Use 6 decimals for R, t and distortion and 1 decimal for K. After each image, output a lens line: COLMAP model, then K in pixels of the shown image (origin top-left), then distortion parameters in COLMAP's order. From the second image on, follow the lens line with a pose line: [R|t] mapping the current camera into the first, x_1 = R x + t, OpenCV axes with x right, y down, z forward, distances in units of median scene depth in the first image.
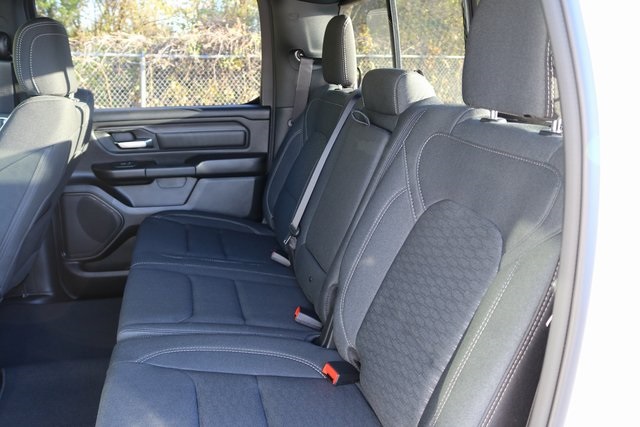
lens RADIAL K [[522.8, 0, 320.0], [0, 522.8, 213.5], [0, 0, 1]] dist [-0.170418, 0.123207]
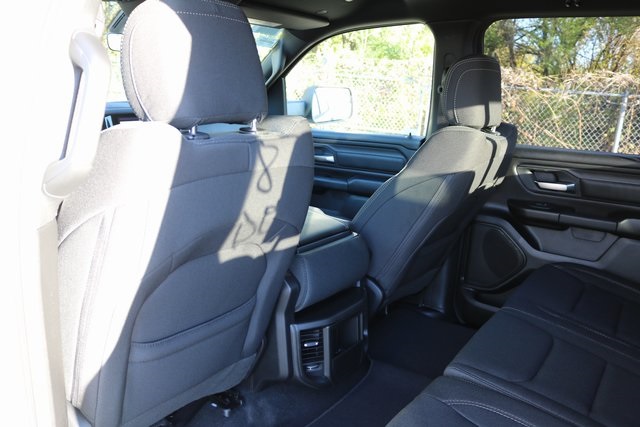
lens RADIAL K [[522.8, 0, 320.0], [0, 522.8, 213.5], [0, 0, 1]] dist [-0.170418, 0.123207]
pose [[0.620656, 0.181125, -0.762876, 0.090940], [-0.233942, 0.971415, 0.040308, -0.022155], [0.748370, 0.153451, 0.645287, 0.075174]]
